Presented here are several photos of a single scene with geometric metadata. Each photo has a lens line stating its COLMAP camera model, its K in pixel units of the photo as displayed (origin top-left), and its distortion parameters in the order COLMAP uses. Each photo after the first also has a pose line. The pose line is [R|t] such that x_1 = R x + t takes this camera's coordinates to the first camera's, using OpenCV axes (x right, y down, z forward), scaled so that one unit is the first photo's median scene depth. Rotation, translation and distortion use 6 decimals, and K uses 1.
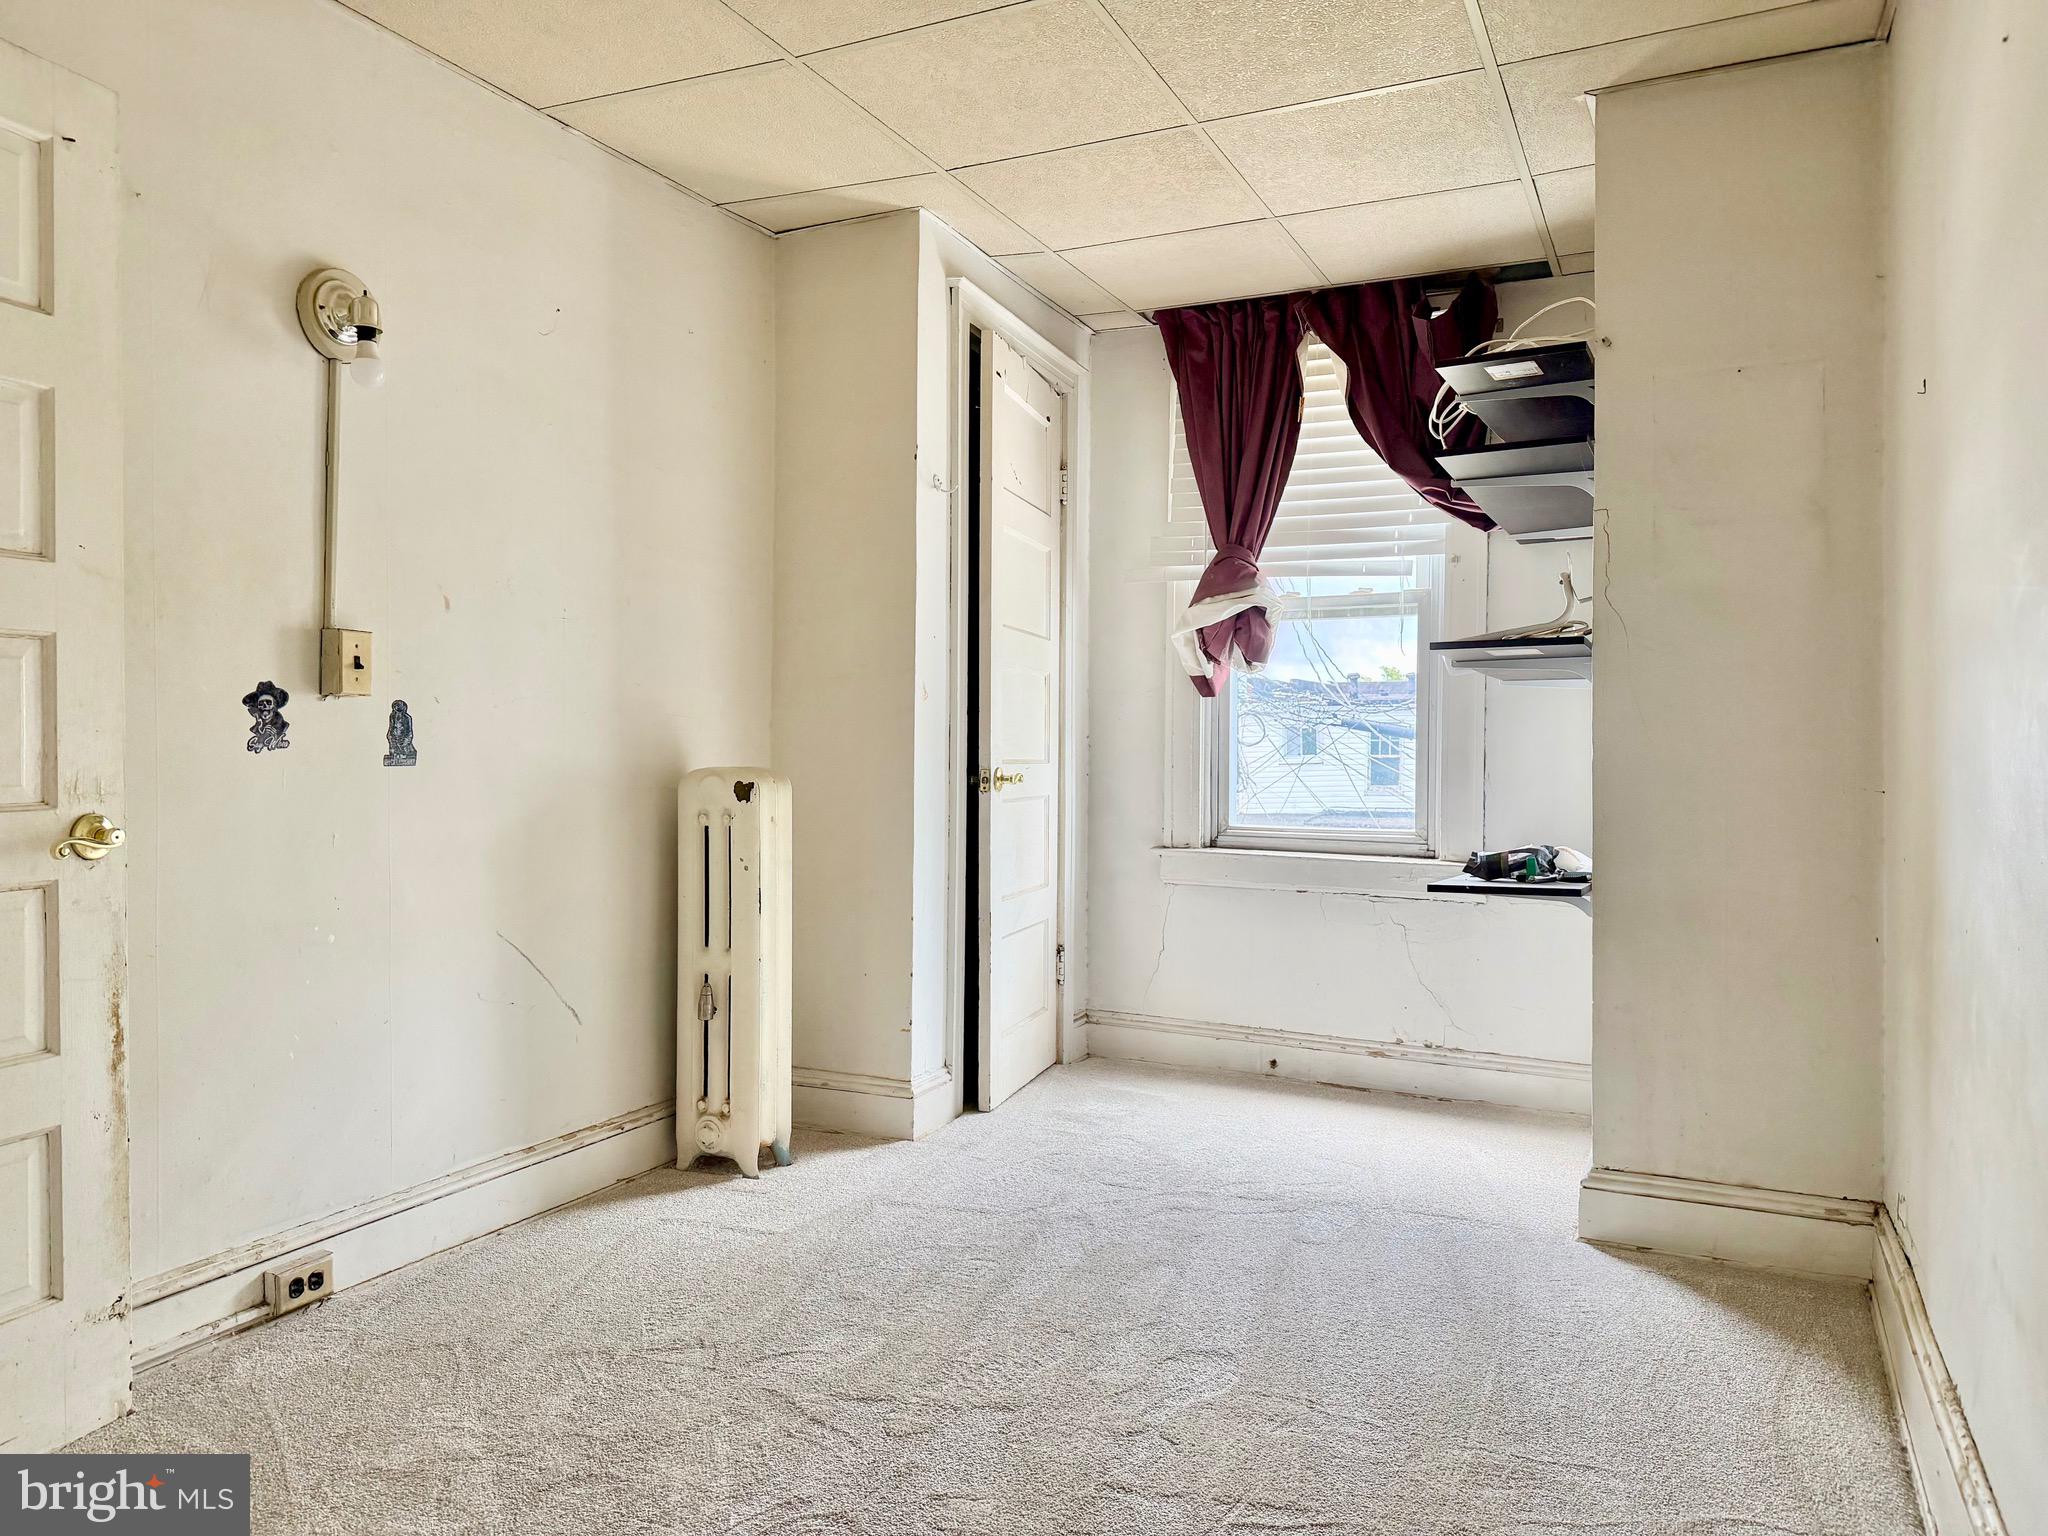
lens RADIAL K [[1443.1, 0, 1016.7], [0, 1443.1, 761.3], [0, 0, 1]] dist [0.063424, -0.071298]
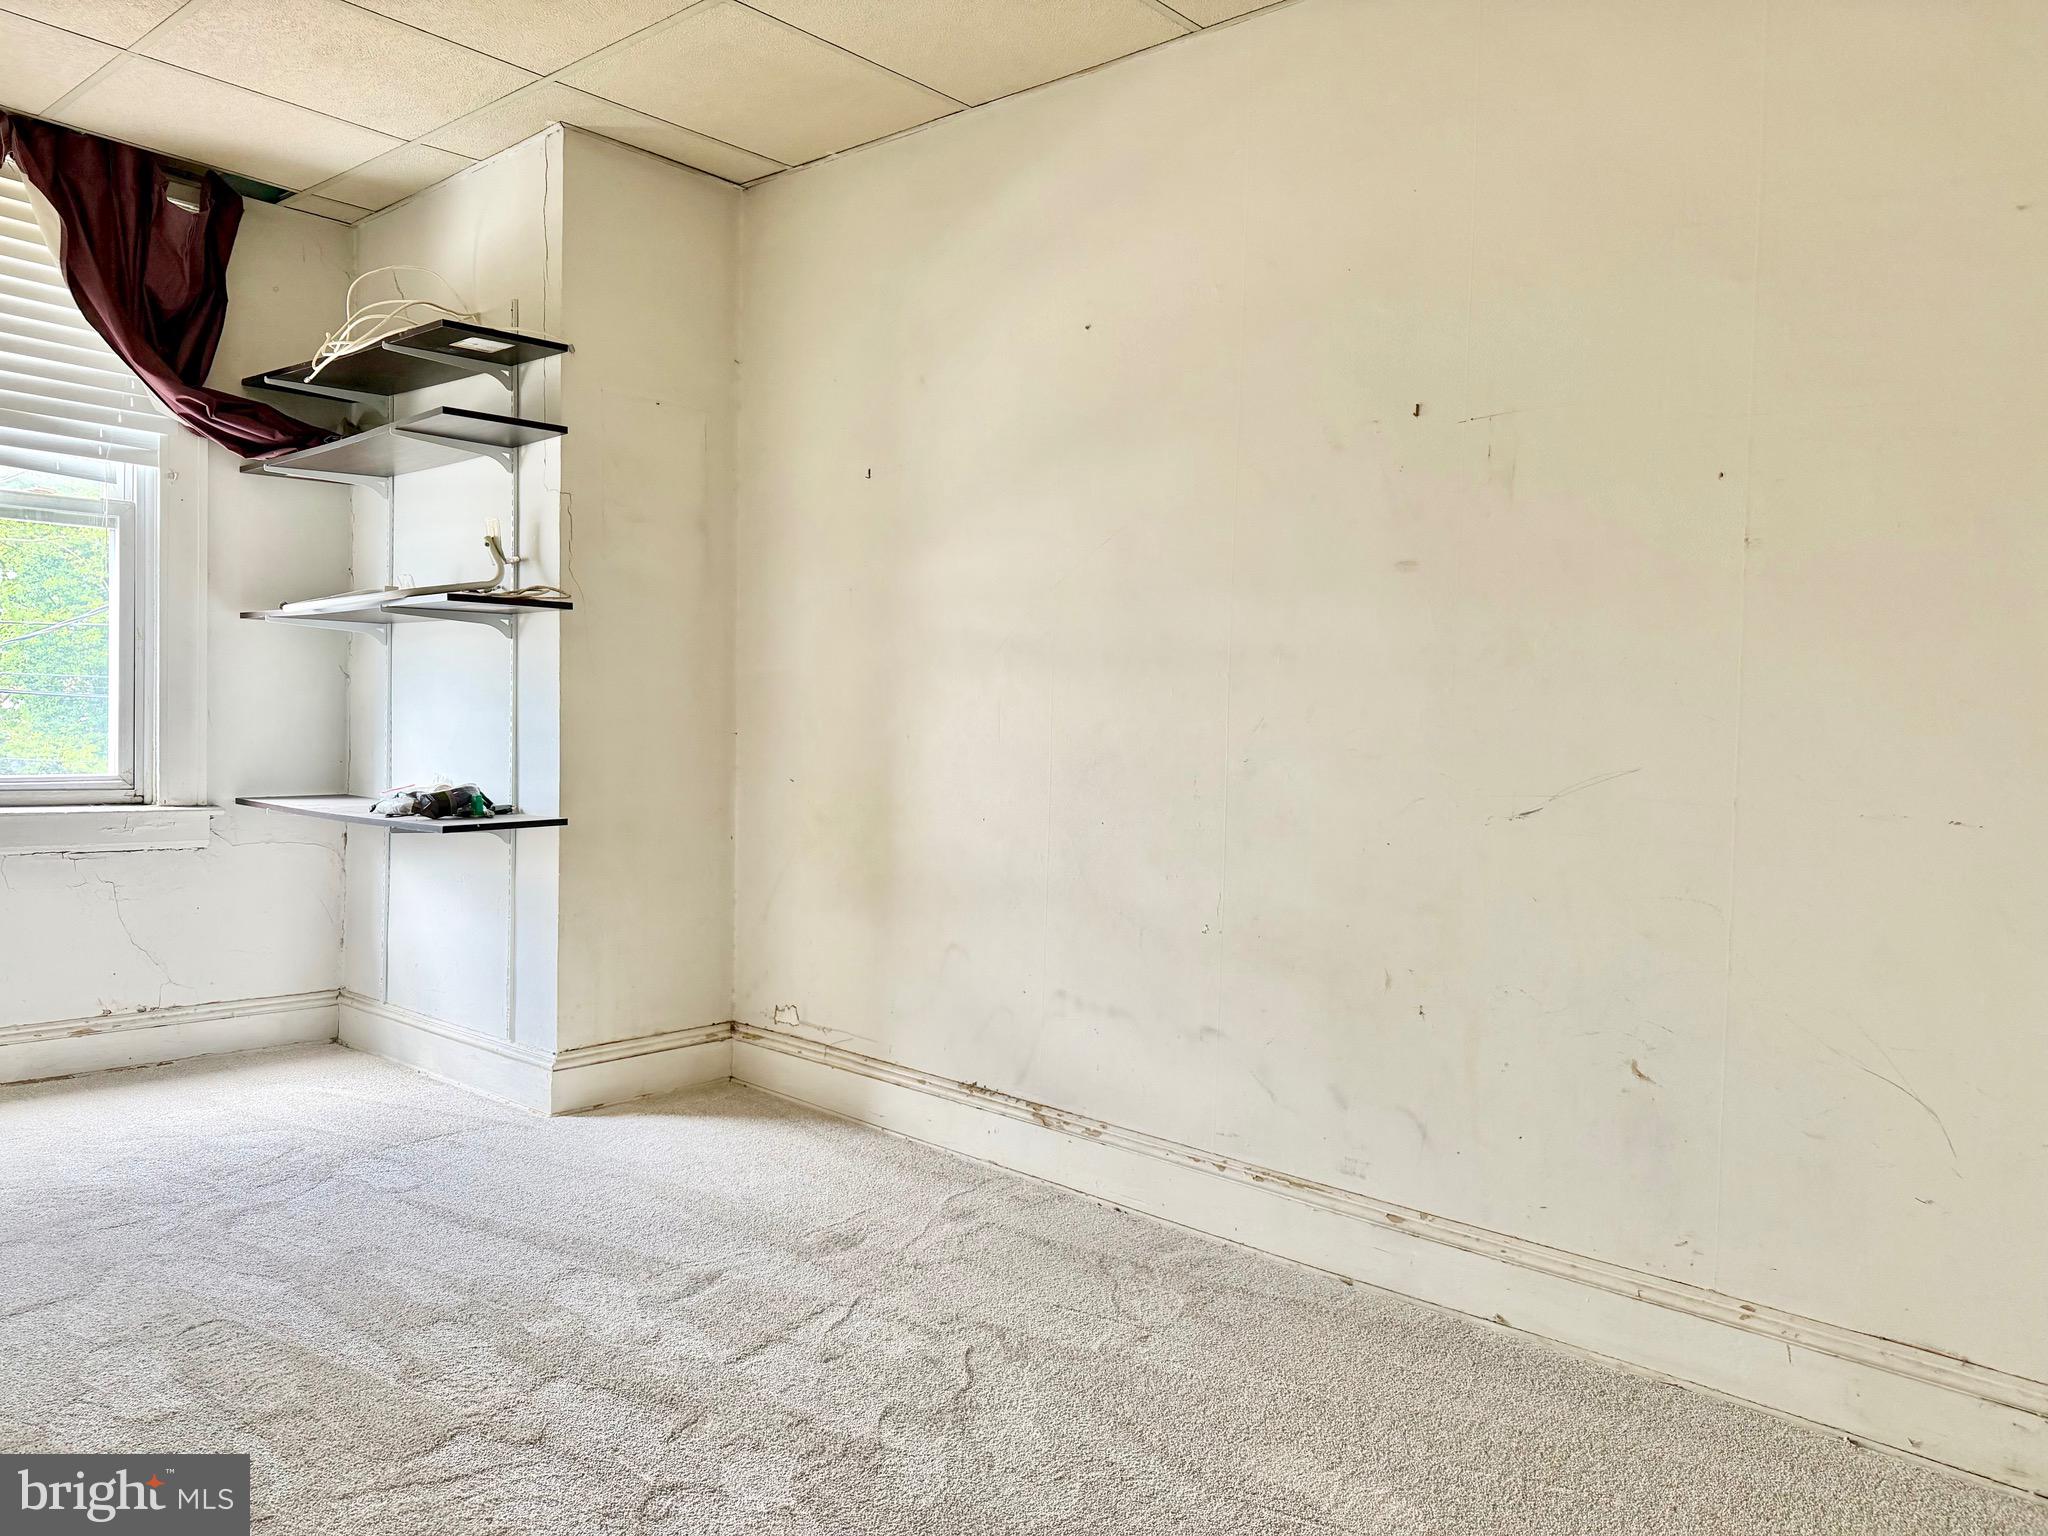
lens RADIAL K [[1443.1, 0, 1021.7], [0, 1443.1, 768.6], [0, 0, 1]] dist [0.063424, -0.071298]
pose [[0.276465, -0.039349, 0.960218, -0.452991], [-0.023361, 0.998591, 0.047647, -0.011810], [-0.960740, -0.035605, 0.275156, 0.233521]]
